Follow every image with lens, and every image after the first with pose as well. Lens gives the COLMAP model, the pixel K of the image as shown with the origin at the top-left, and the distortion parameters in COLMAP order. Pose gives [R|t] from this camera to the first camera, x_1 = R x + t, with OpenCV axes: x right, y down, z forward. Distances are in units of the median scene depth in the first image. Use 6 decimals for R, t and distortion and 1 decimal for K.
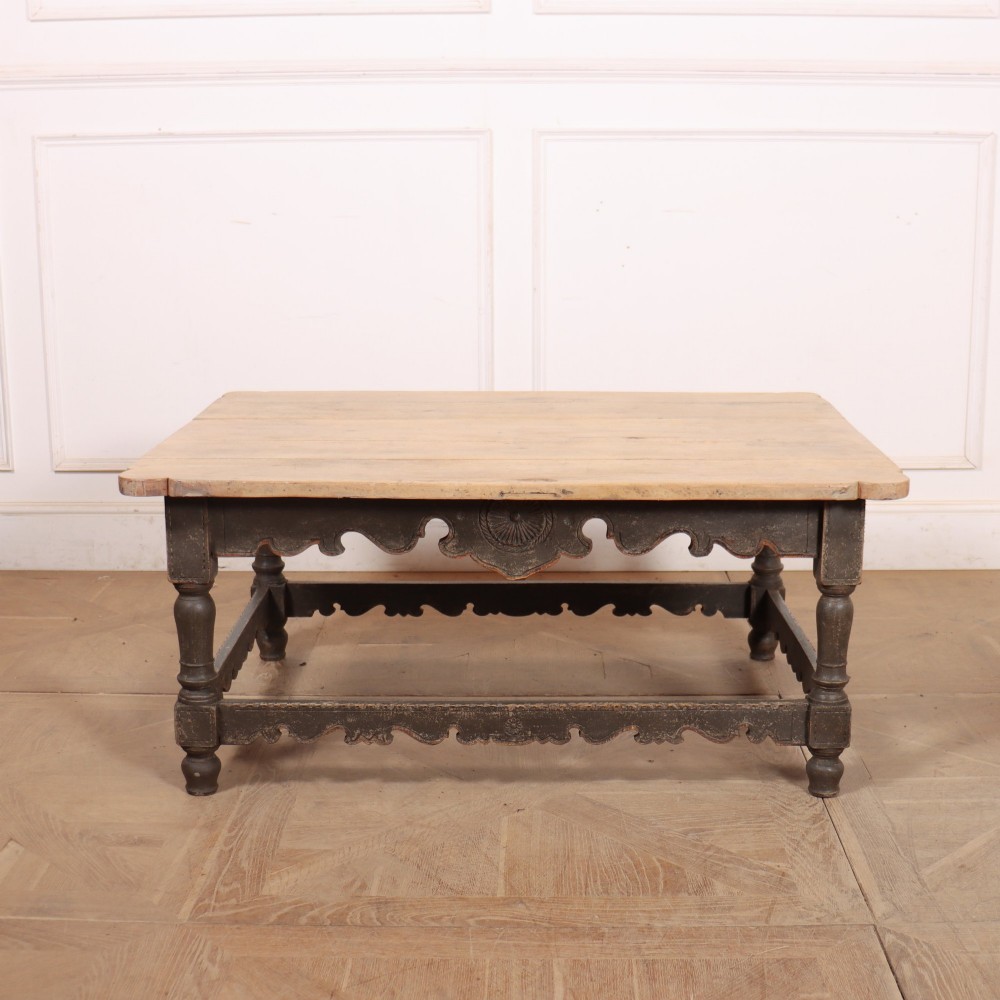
lens RADIAL K [[1614.3, 0, 522.4], [0, 1614.3, 564.3], [0, 0, 1]] dist [-0.171465, 0.041132]
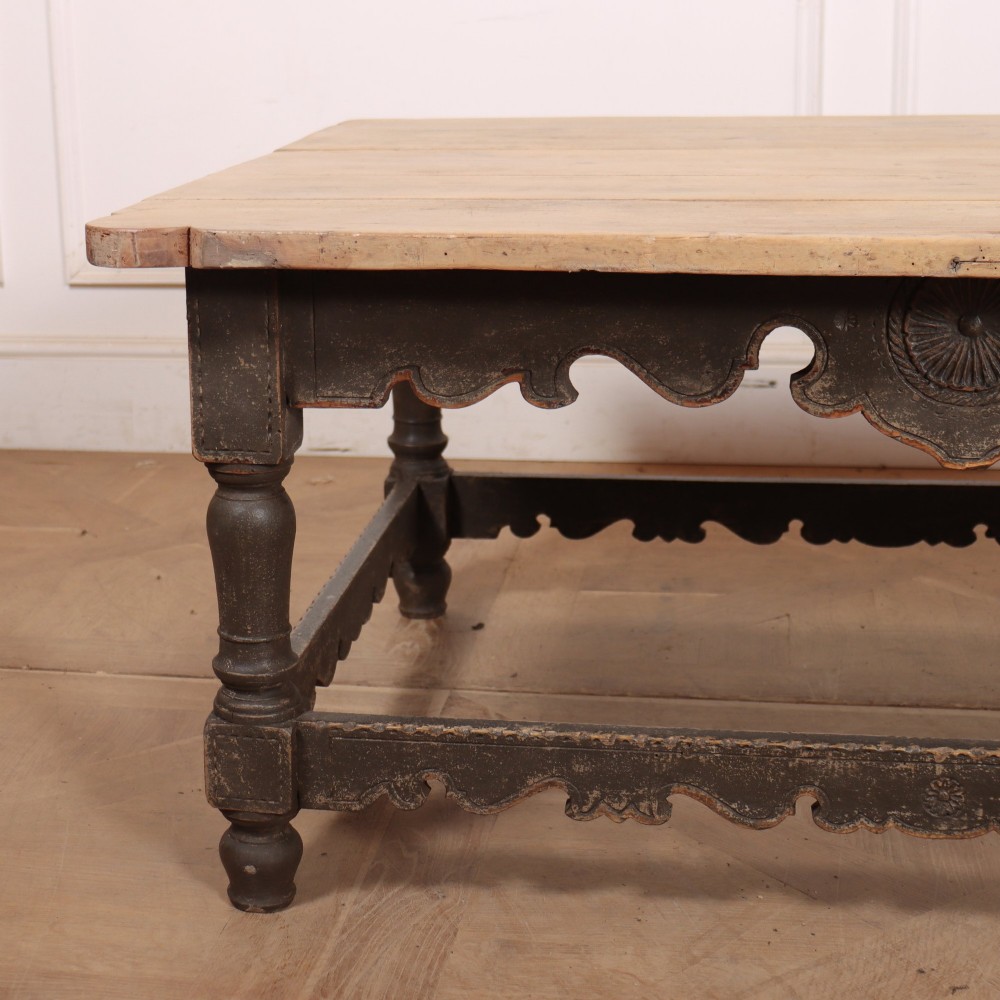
lens RADIAL K [[2002.8, 0, 390.7], [0, 2002.8, 462.7], [0, 0, 1]] dist [-0.080228, 0.172432]
pose [[0.983928, 0.018693, -0.177583, -0.060107], [-0.019307, 0.999812, -0.001729, 0.011514], [0.177518, 0.005130, 0.984104, 0.426047]]
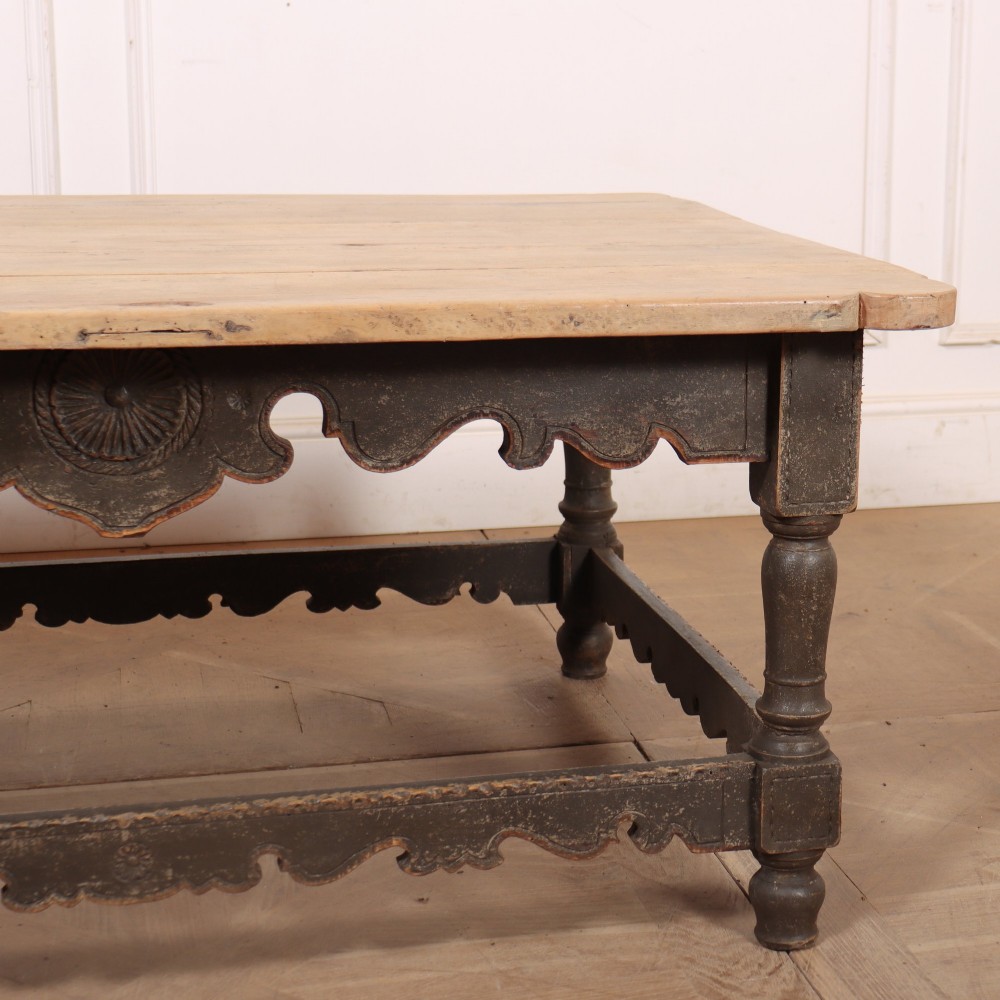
lens RADIAL K [[2020.2, 0, 701.1], [0, 2020.2, 478.4], [0, 0, 1]] dist [-0.095571, 0.213668]
pose [[0.958723, -0.040478, 0.281447, -0.006338], [0.050750, 0.998281, -0.029301, 0.017360], [-0.279777, 0.042375, 0.959129, 0.408089]]
